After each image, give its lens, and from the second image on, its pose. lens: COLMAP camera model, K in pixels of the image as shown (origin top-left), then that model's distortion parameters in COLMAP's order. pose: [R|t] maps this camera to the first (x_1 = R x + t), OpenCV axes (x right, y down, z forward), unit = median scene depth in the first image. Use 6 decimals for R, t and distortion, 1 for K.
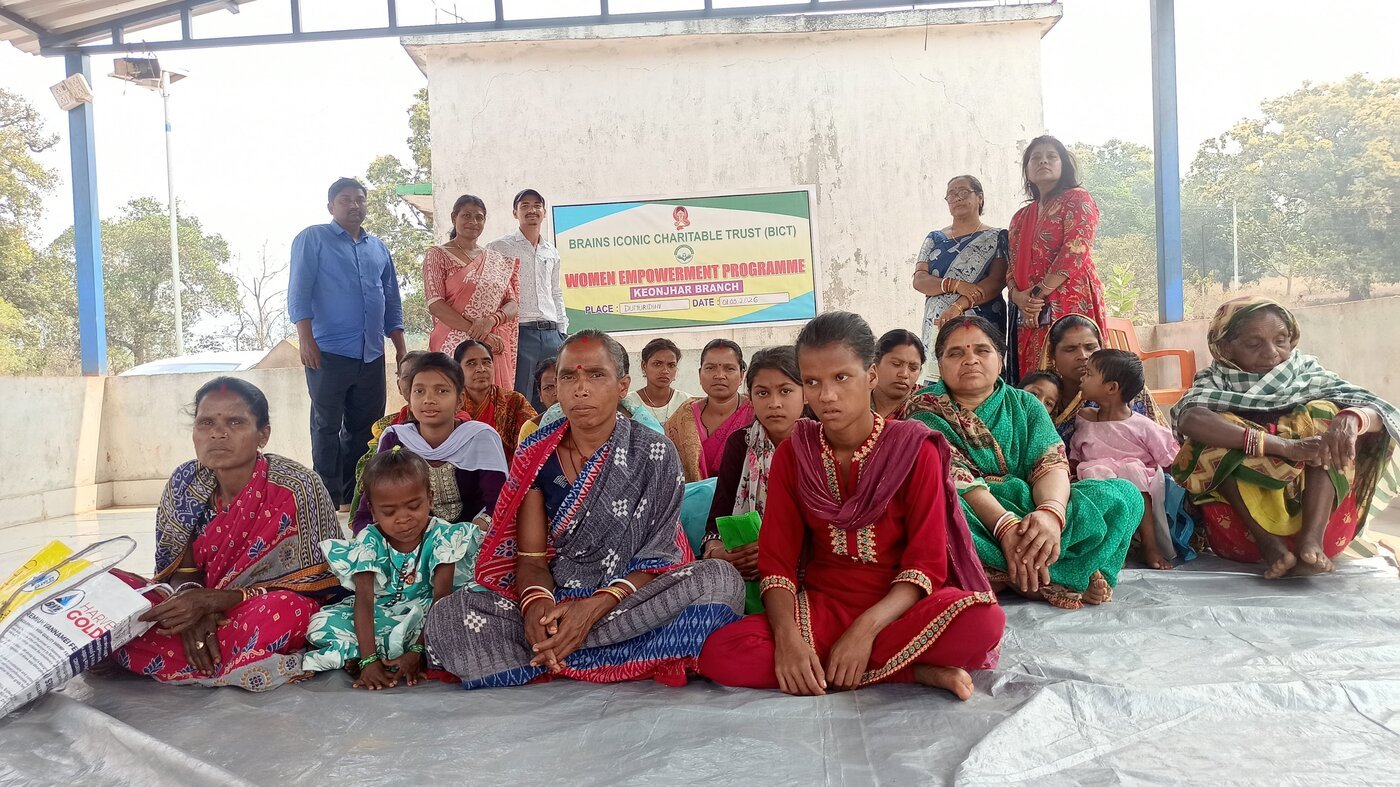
lens RADIAL K [[1024.6, 0, 700.0], [0, 1024.6, 393.5], [0, 0, 1]] dist [0.020608, -0.007882]
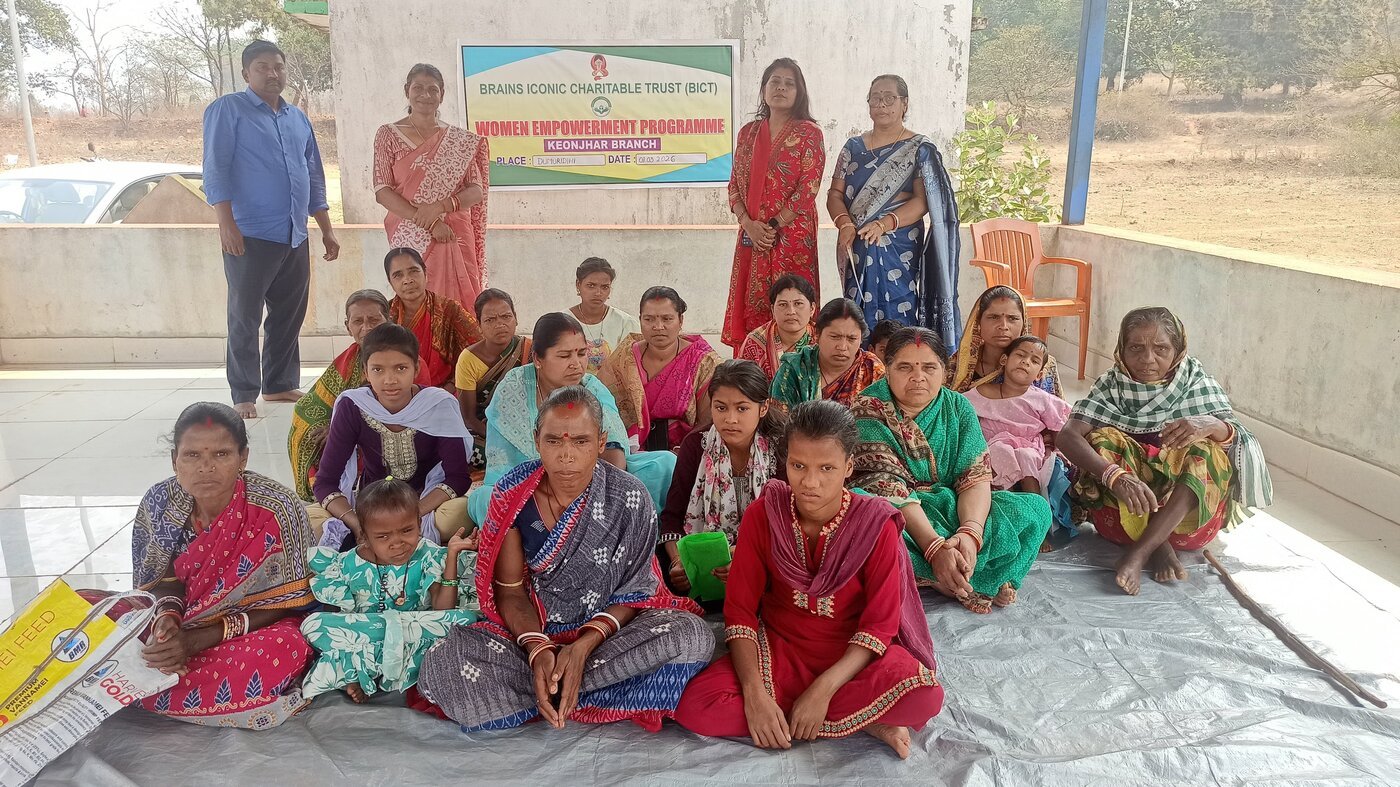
lens RADIAL K [[1018.3, 0, 700.0], [0, 1018.3, 393.5], [0, 0, 1]] dist [0.053147, -0.060592]
pose [[0.992401, 0.024189, 0.120647, -0.095801], [-0.050830, 0.973510, 0.222923, -0.268869], [-0.112058, -0.227362, 0.967342, -0.015640]]
